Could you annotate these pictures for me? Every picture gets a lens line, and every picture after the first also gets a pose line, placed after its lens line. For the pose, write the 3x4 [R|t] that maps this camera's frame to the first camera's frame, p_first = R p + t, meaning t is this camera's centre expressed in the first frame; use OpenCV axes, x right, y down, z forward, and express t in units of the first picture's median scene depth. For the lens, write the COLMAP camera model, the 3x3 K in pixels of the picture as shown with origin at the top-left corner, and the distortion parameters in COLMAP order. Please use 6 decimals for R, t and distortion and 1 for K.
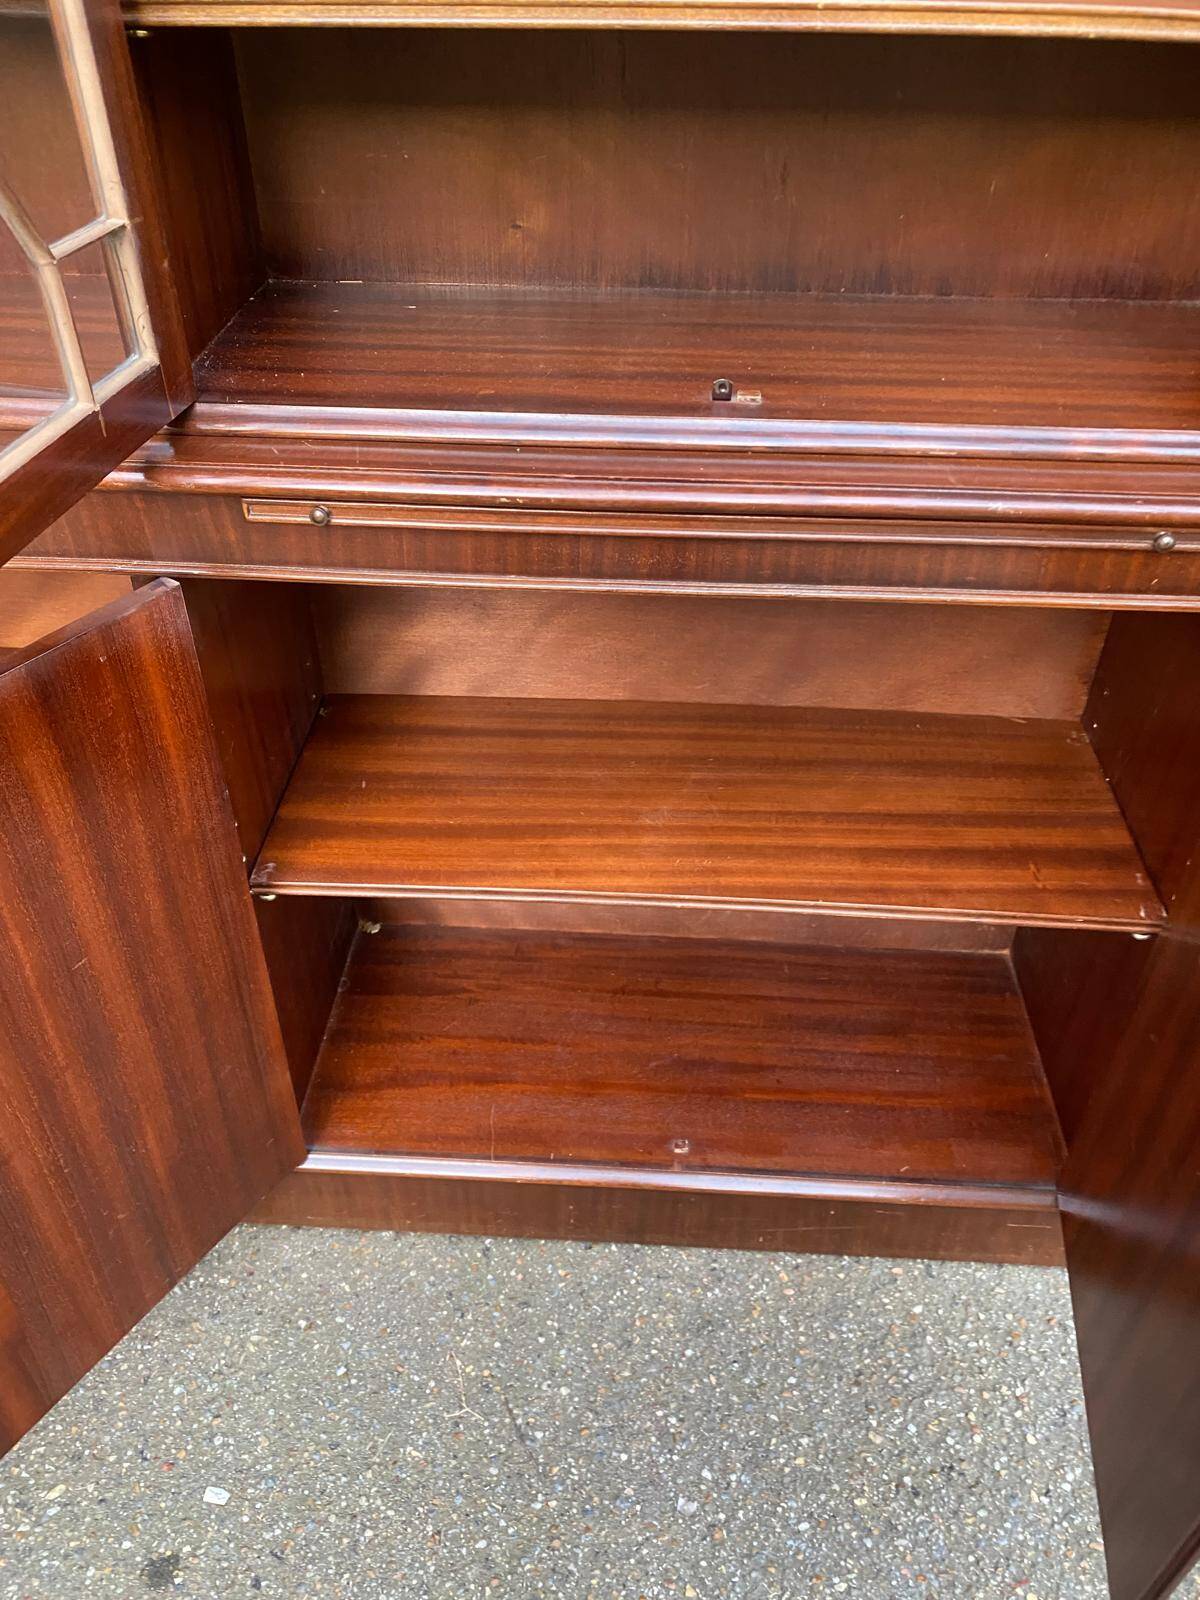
lens RADIAL K [[1231.5, 0, 597.3], [0, 1231.5, 805.4], [0, 0, 1]] dist [0.011728, 0.000858]
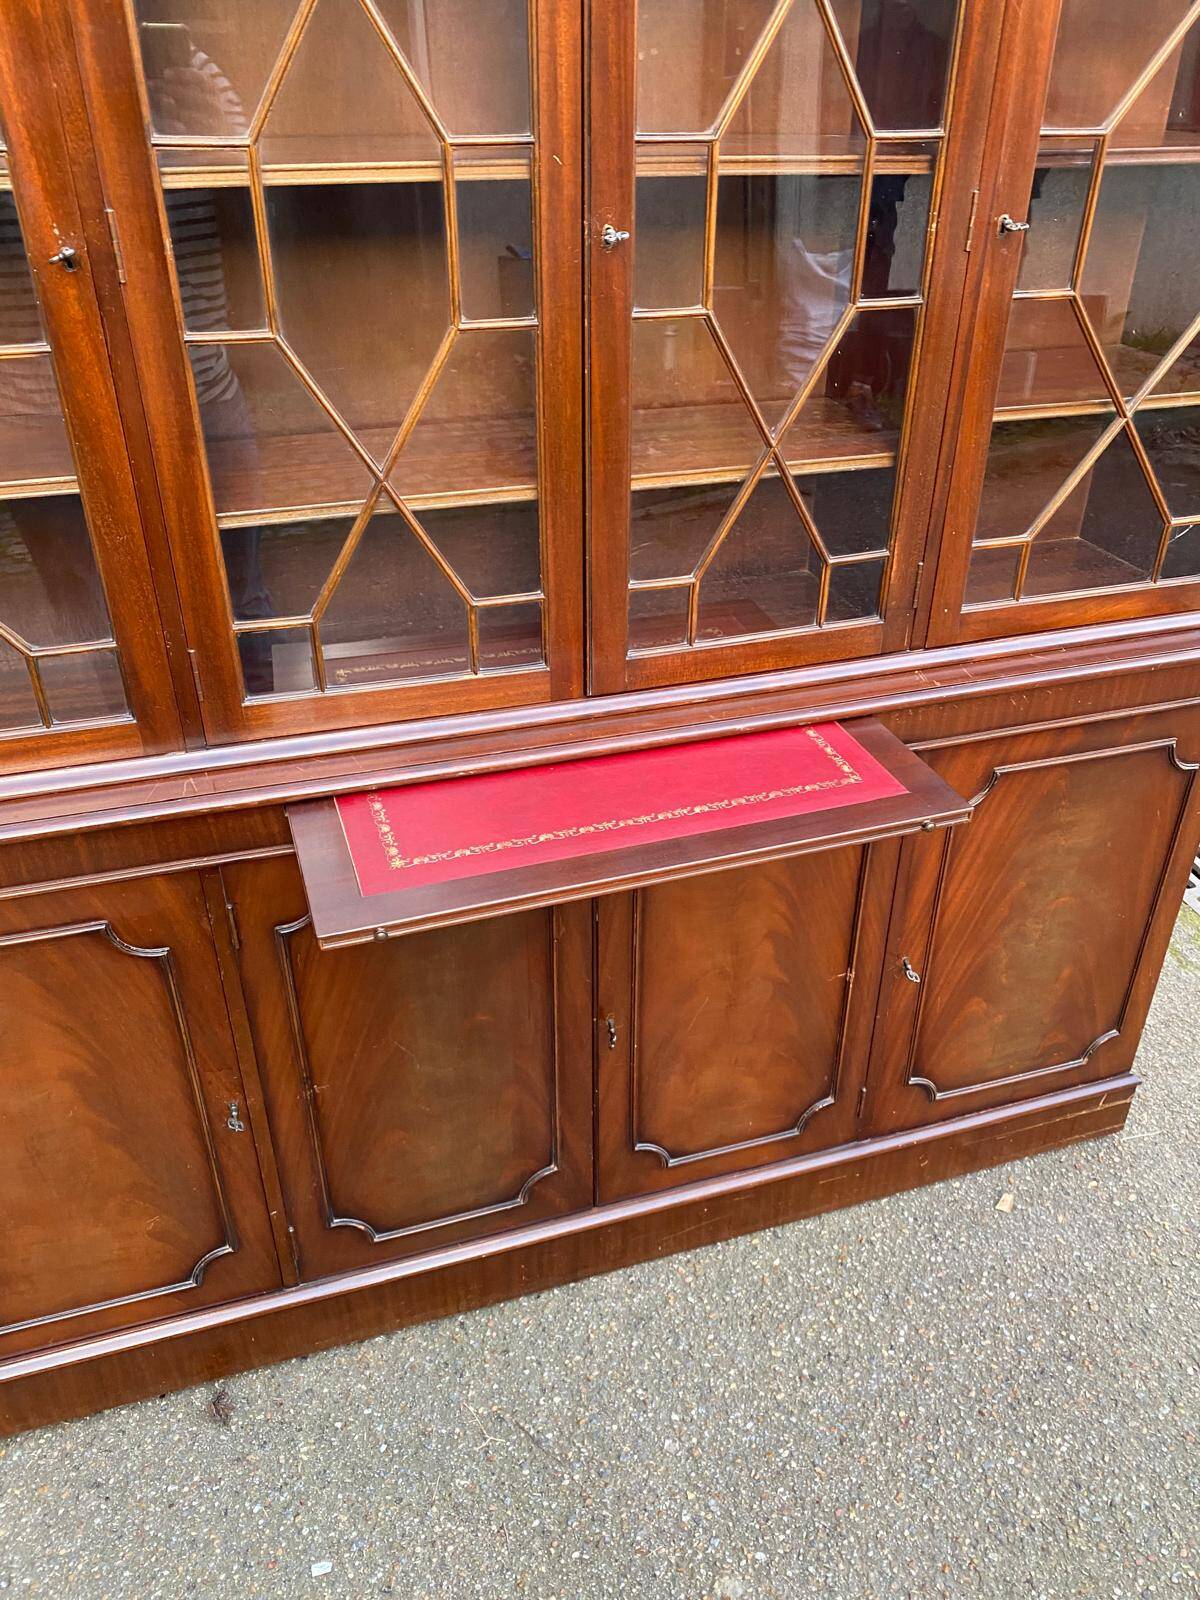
lens RADIAL K [[1231.5, 0, 624.6], [0, 1231.5, 806.5], [0, 0, 1]] dist [0.011728, 0.000858]
pose [[0.930855, -0.191241, 0.311346, -0.259330], [0.226666, 0.970554, -0.081528, -0.019787], [-0.286587, 0.146462, 0.946793, -0.382225]]
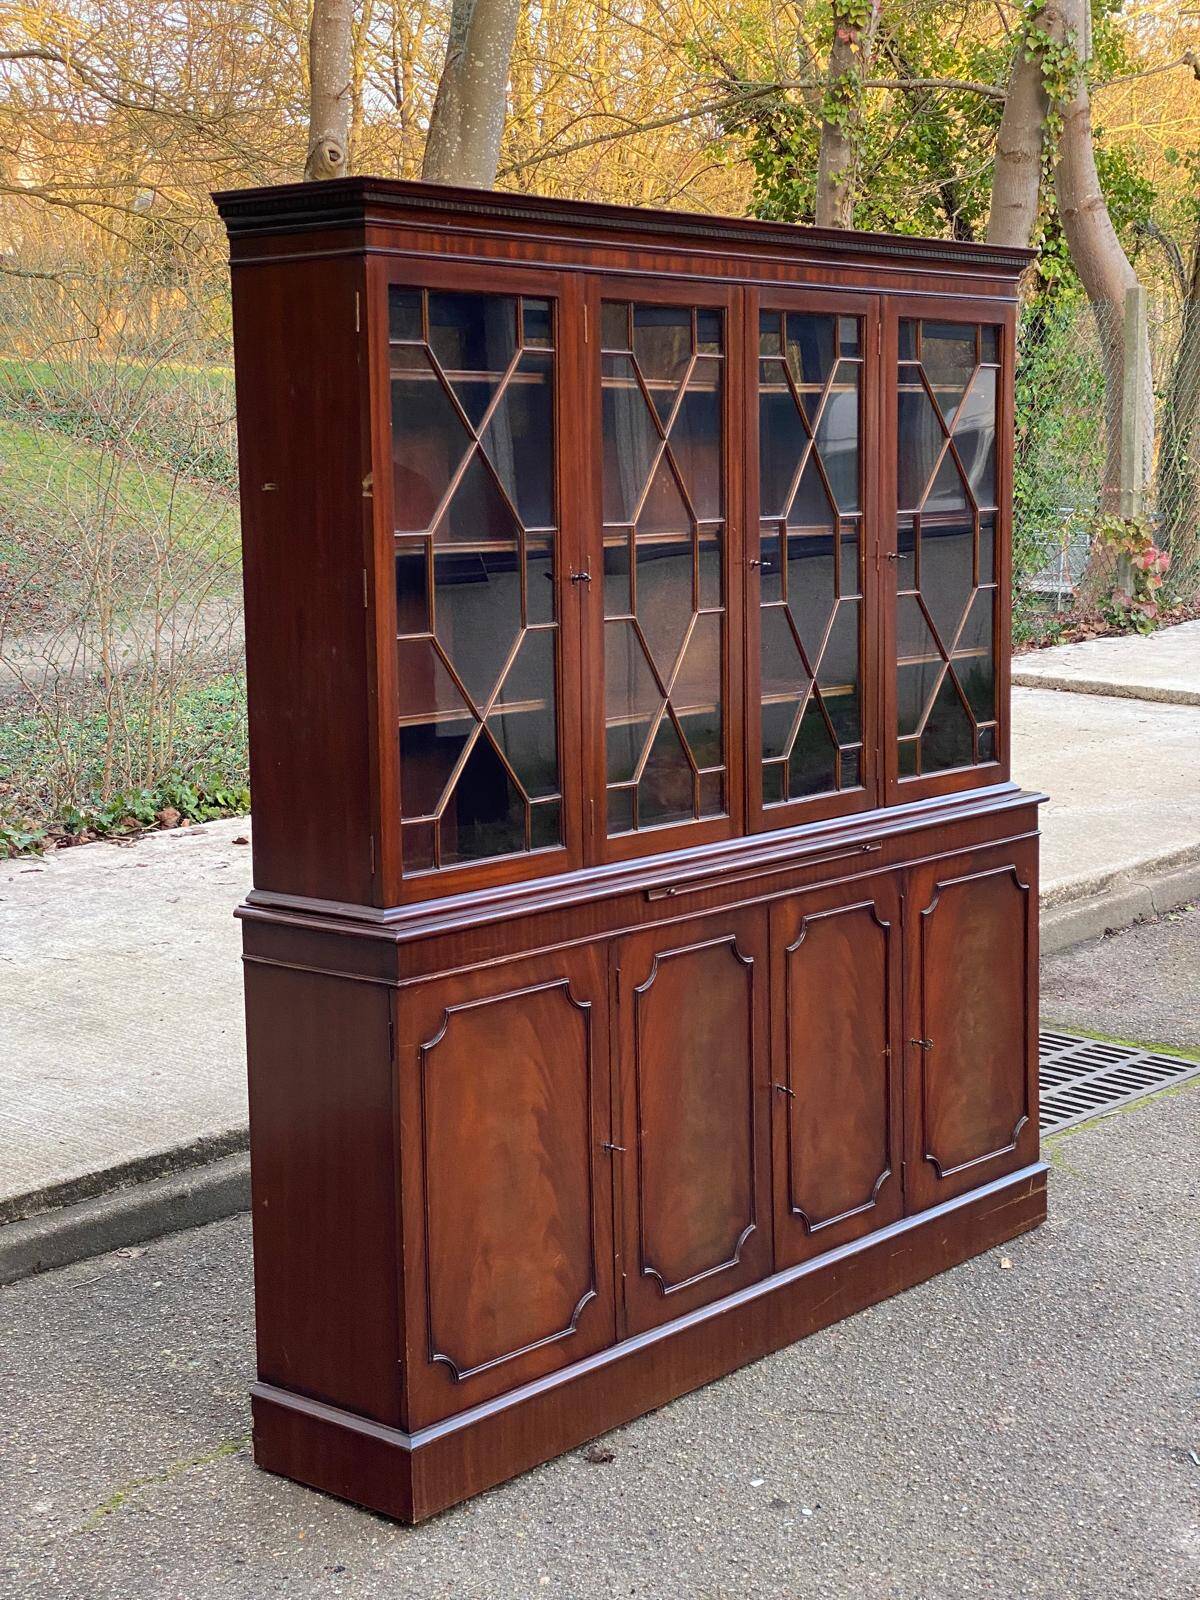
lens RADIAL K [[2432.4, 0, 601.9], [0, 2432.4, 791.7], [0, 0, 1]] dist [0.146394, 0.000000]
pose [[0.609624, -0.125352, 0.782717, -2.809632], [0.512934, 0.815209, -0.268946, 0.571688], [-0.604365, 0.565438, 0.561269, -1.196588]]
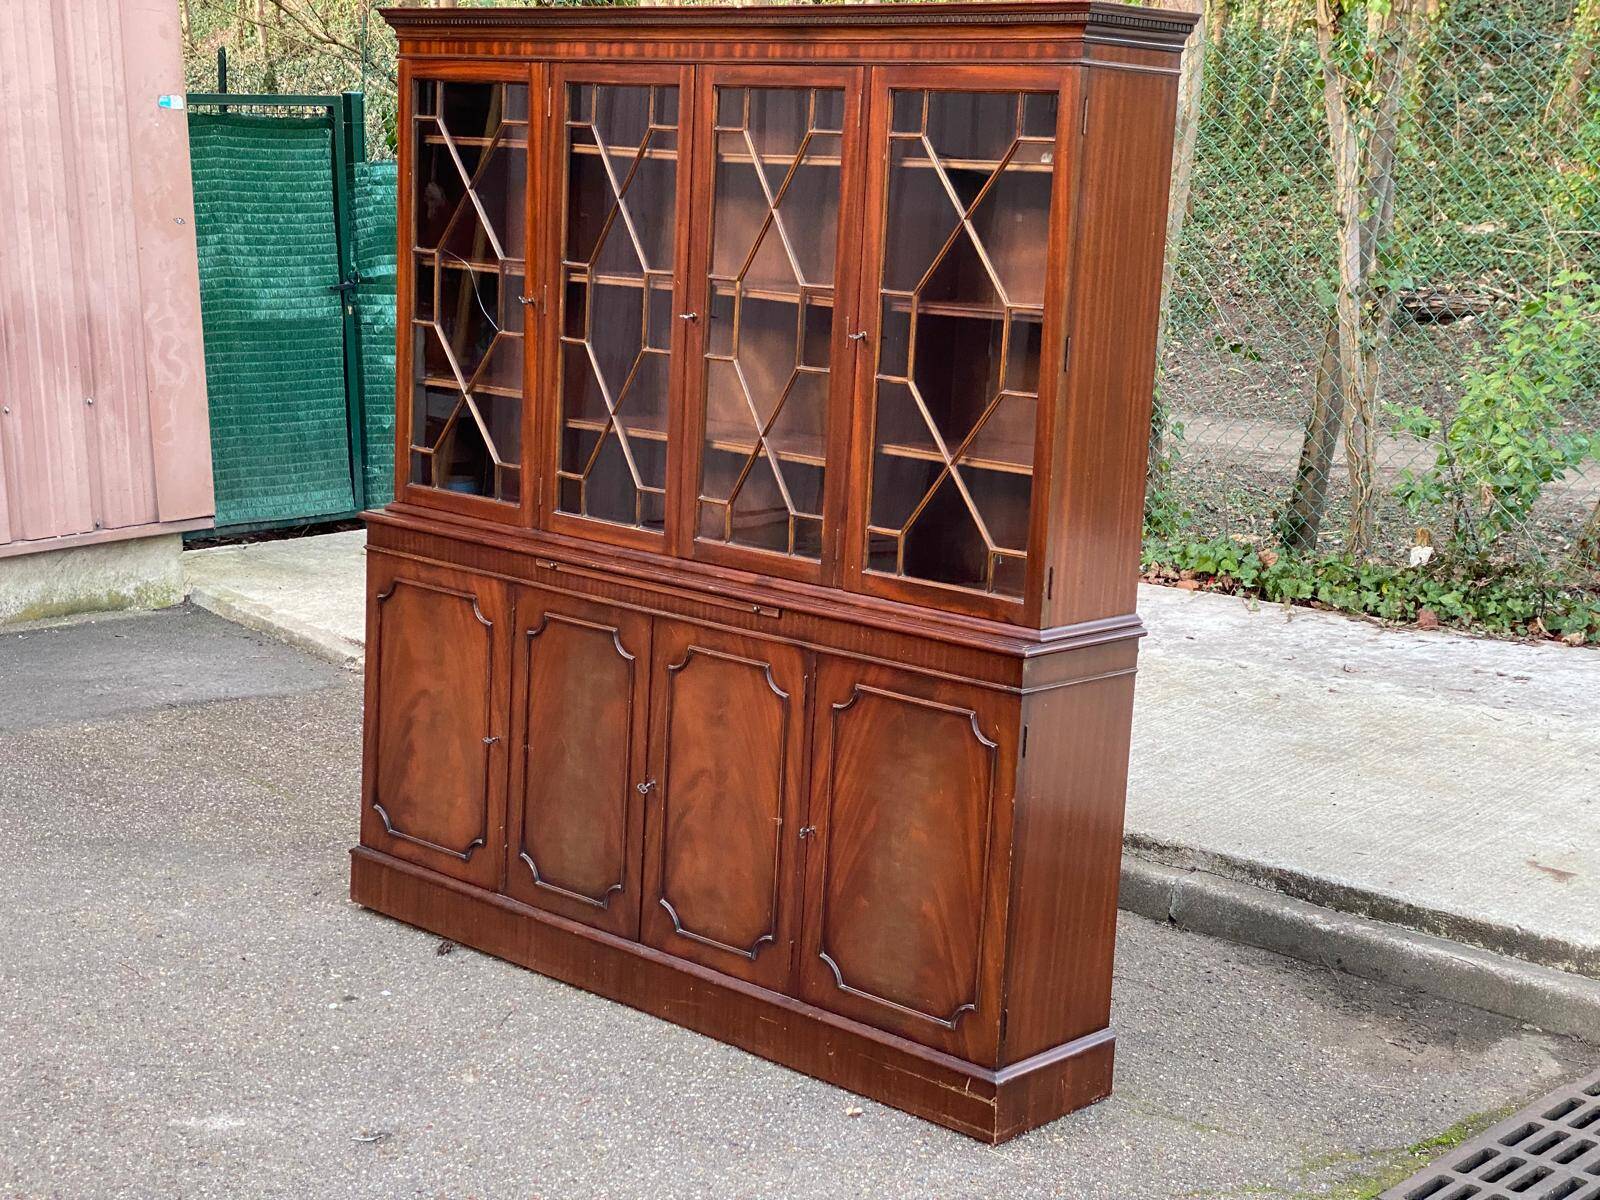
lens RADIAL K [[2353.6, 0, 801.0], [0, 2353.6, 610.2], [0, 0, 1]] dist [0.090061, 0.000000]
pose [[0.776433, 0.140651, -0.614304, 2.616649], [-0.426147, 0.835306, -0.347366, 1.099471], [0.464275, 0.531490, 0.708497, -1.882031]]
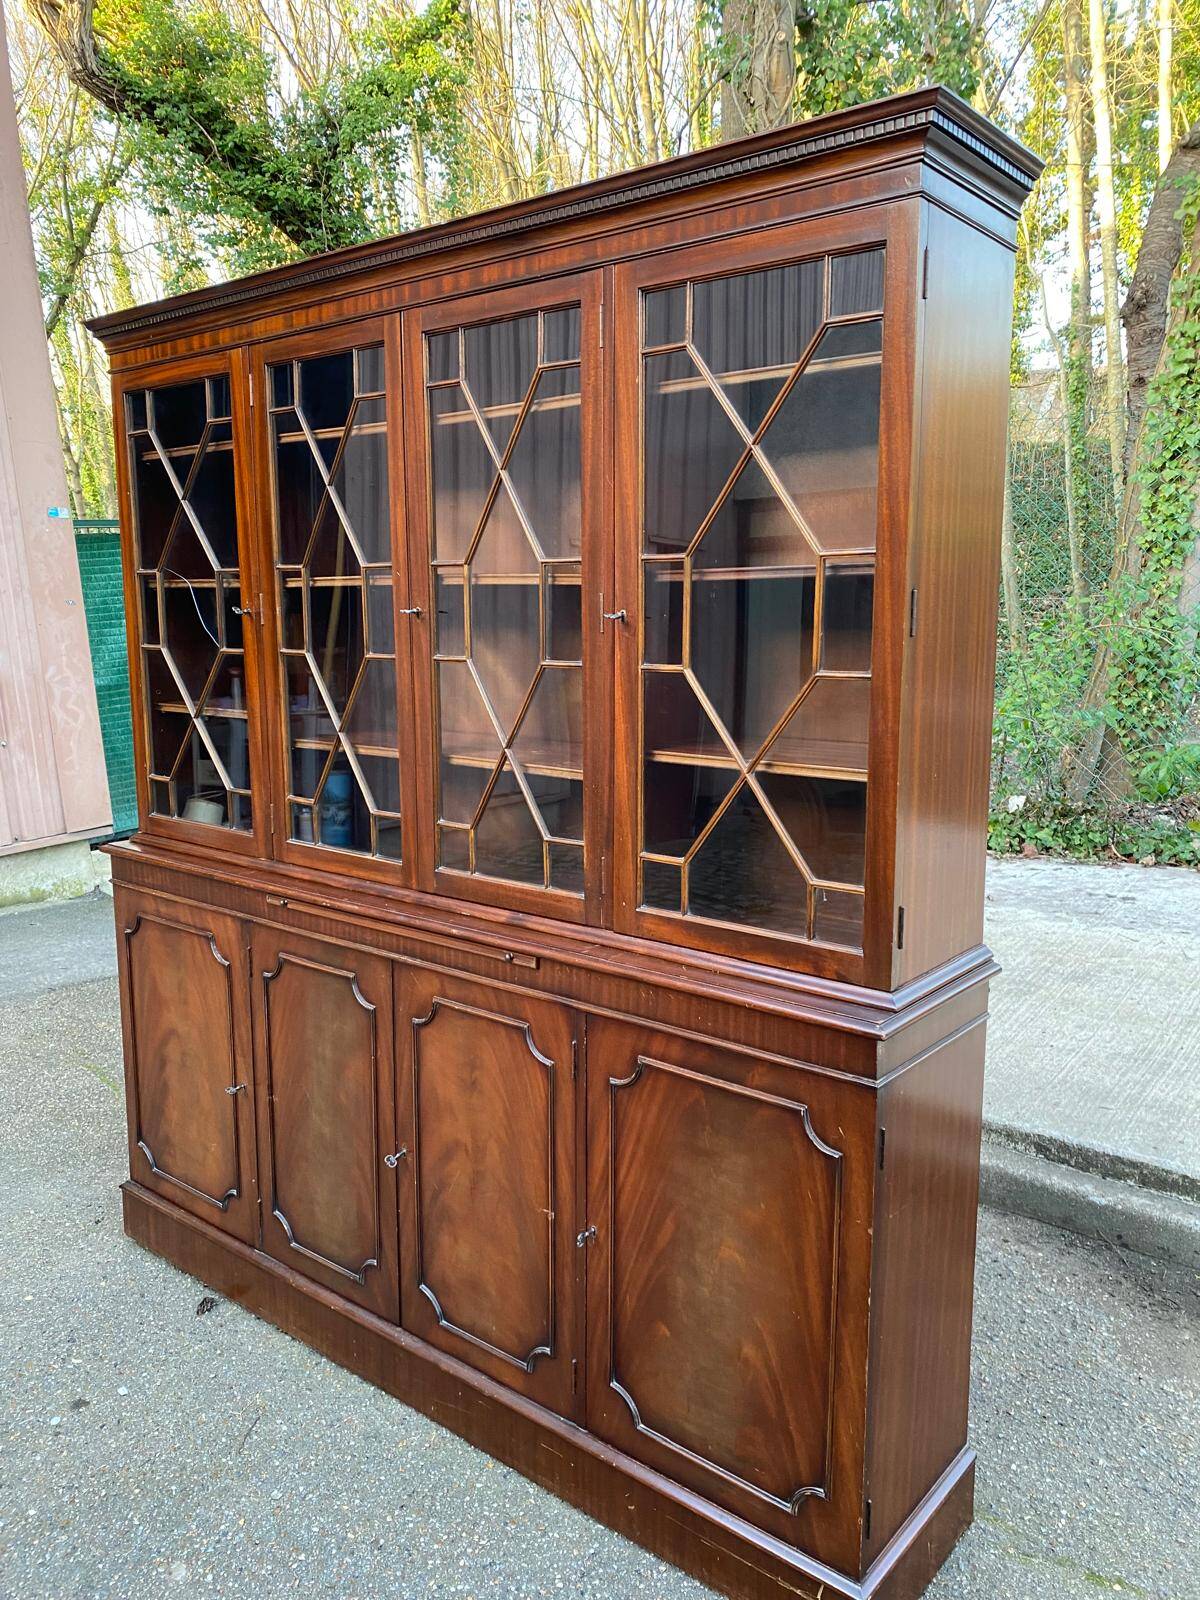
lens RADIAL K [[1231.5, 0, 609.6], [0, 1231.5, 795.3], [0, 0, 1]] dist [0.011728, 0.000858]
pose [[0.806812, 0.080292, -0.585327, 1.317434], [-0.363171, 0.848842, -0.384154, 0.234225], [0.466006, 0.522514, 0.714015, -0.487907]]
